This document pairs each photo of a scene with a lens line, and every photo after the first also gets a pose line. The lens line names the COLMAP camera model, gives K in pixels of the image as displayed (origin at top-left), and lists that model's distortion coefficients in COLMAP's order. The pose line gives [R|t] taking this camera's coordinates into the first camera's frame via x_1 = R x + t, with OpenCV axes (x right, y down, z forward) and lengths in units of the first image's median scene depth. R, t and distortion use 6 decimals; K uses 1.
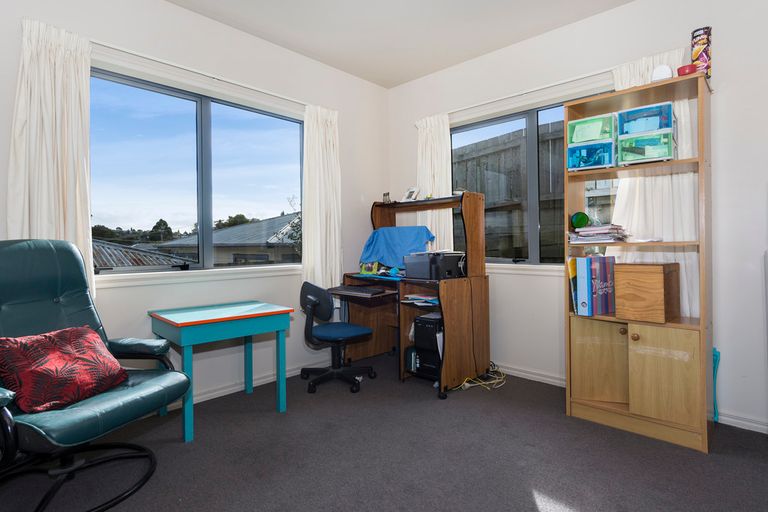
lens RADIAL K [[418.1, 0, 392.4], [0, 418.1, 244.2], [0, 0, 1]] dist [0.007806, 0.001254]
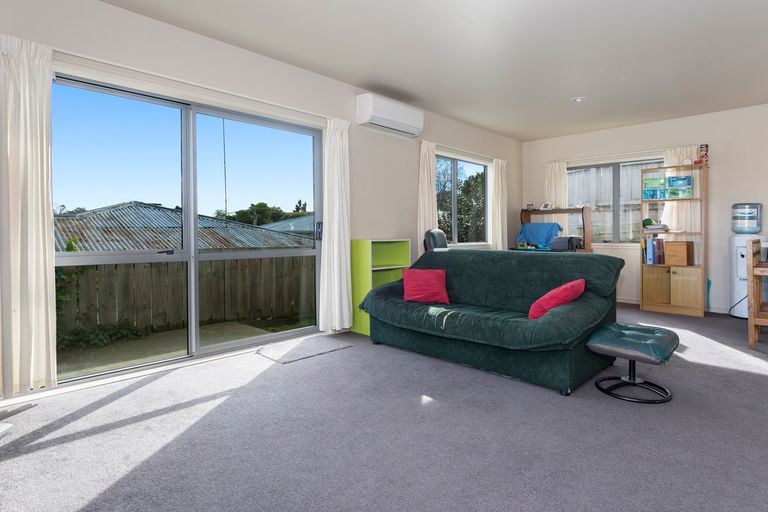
lens RADIAL K [[418.1, 0, 384.4], [0, 418.1, 239.2], [0, 0, 1]] dist [0.007806, 0.001254]
pose [[0.999558, 0.001512, -0.029701, -0.911464], [-0.000918, 0.999800, 0.019996, -0.010417], [0.029726, -0.019960, 0.999359, -1.308033]]
